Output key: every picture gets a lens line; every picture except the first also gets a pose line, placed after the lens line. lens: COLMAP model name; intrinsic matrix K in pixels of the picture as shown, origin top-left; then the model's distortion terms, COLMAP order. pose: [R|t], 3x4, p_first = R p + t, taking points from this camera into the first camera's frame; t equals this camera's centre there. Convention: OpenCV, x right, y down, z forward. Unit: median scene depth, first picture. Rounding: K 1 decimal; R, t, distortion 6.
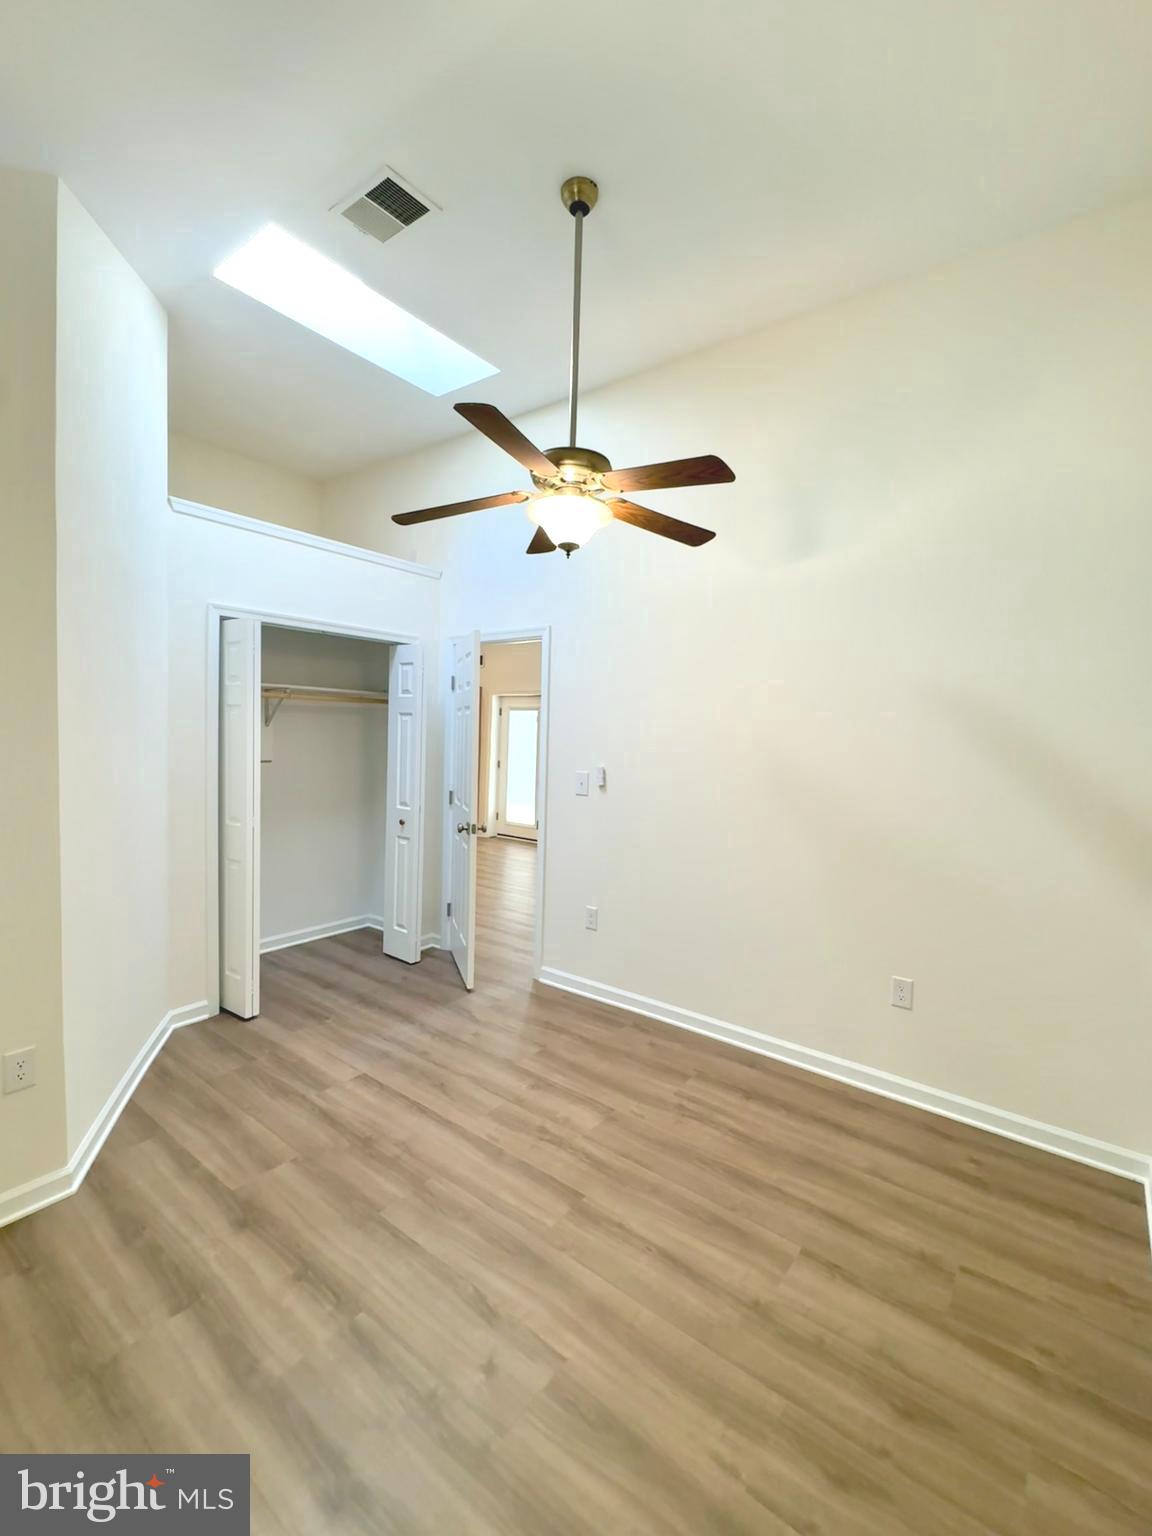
lens RADIAL K [[670.3, 0, 576.4], [0, 670.3, 768.0], [0, 0, 1]] dist [-0.005331, -0.000920]
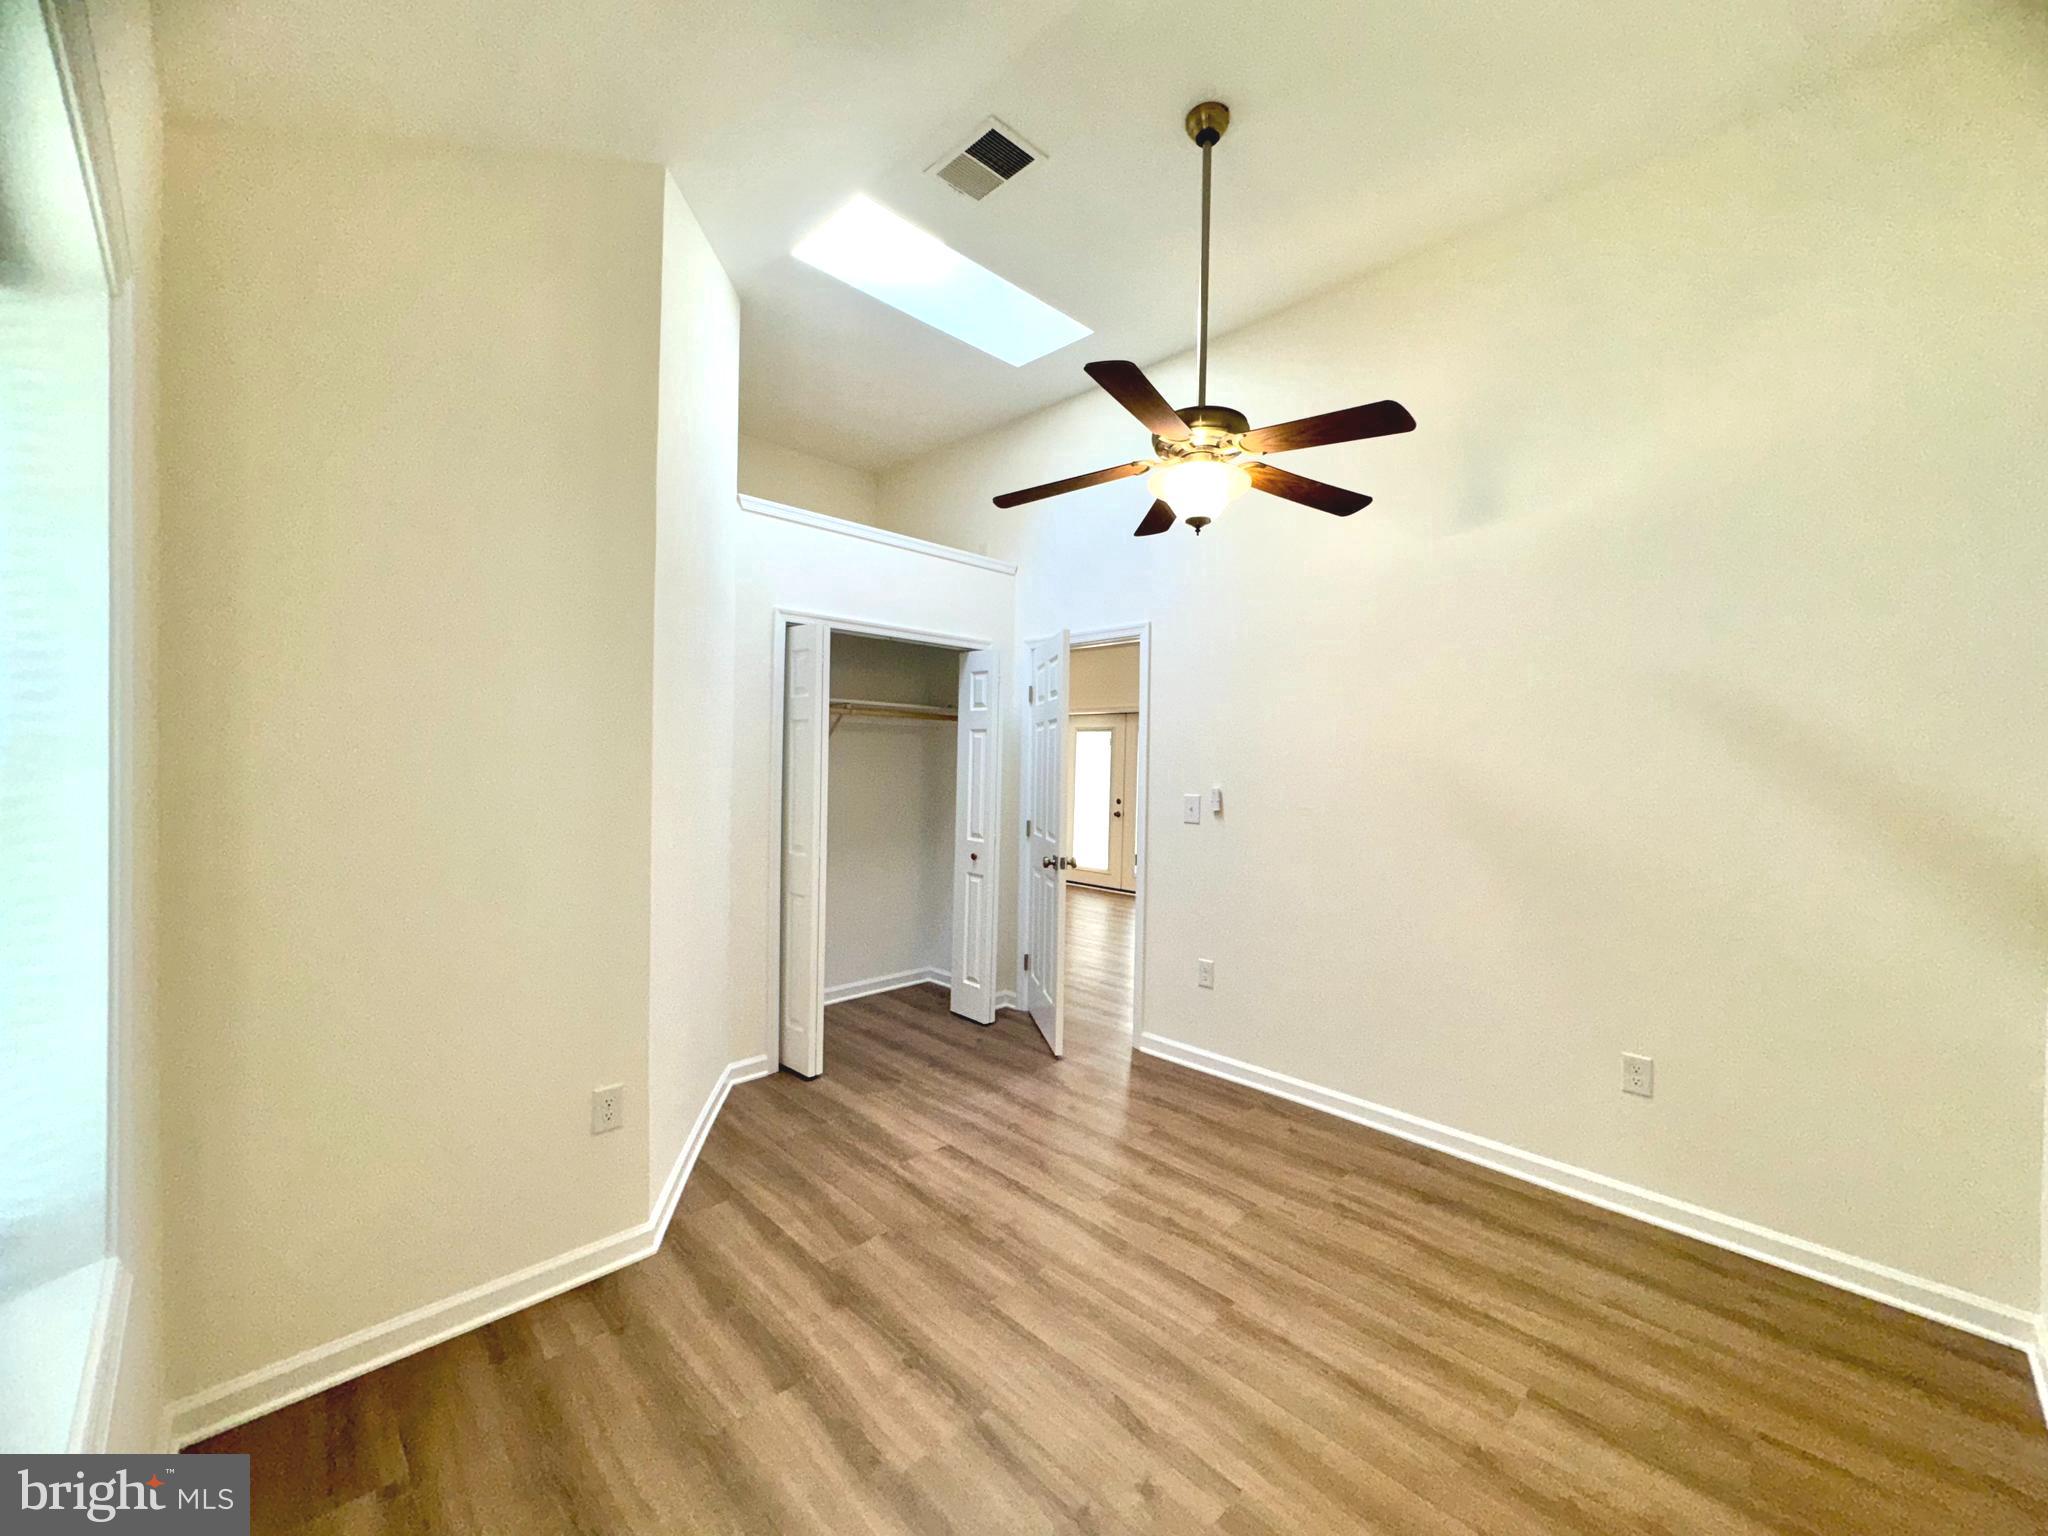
lens RADIAL K [[813.9, 0, 1023.5], [0, 813.9, 770.4], [0, 0, 1]] dist [-0.004875, 0.000006]
pose [[0.989847, -0.009632, -0.141814, -0.088984], [0.003152, 0.998943, -0.045850, 0.033685], [0.142105, 0.044938, 0.988831, -0.042415]]
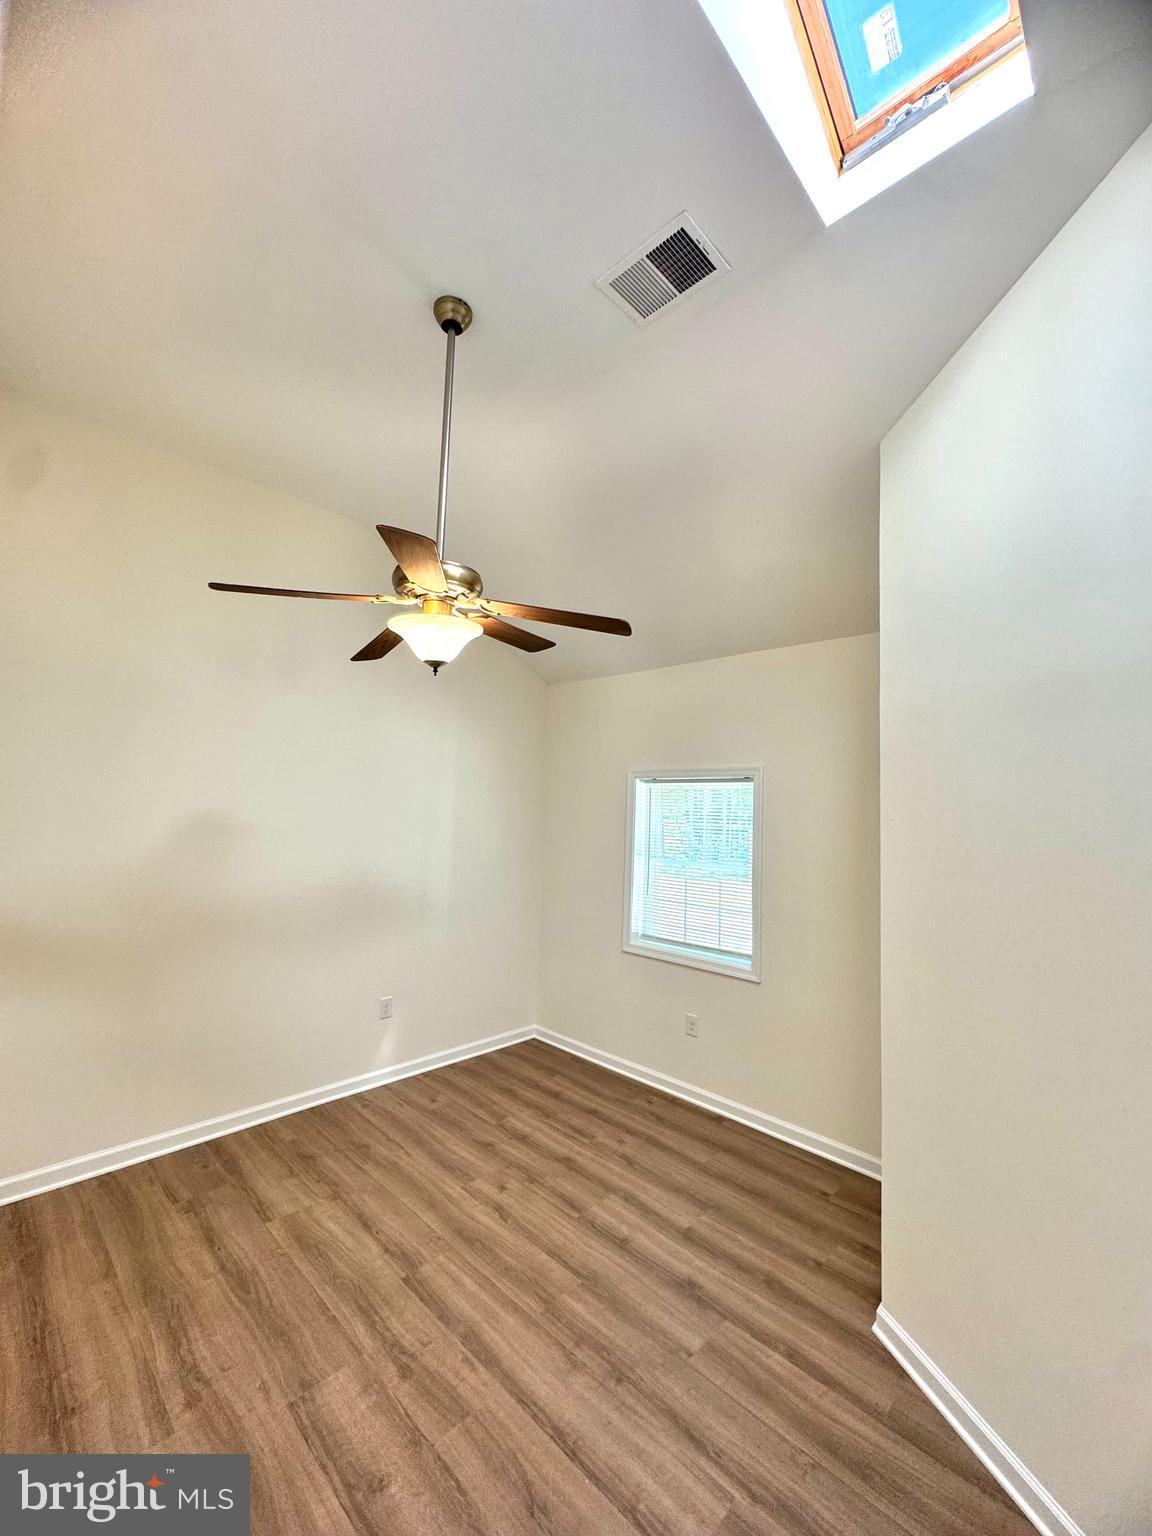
lens RADIAL K [[610.4, 0, 575.9], [0, 610.4, 769.3], [0, 0, 1]] dist [-0.004875, 0.000006]
pose [[-0.991780, -0.060185, 0.112913, -0.312781], [-0.061915, 0.998011, -0.011879, -0.189484], [-0.111973, -0.018773, -0.993534, 1.843047]]
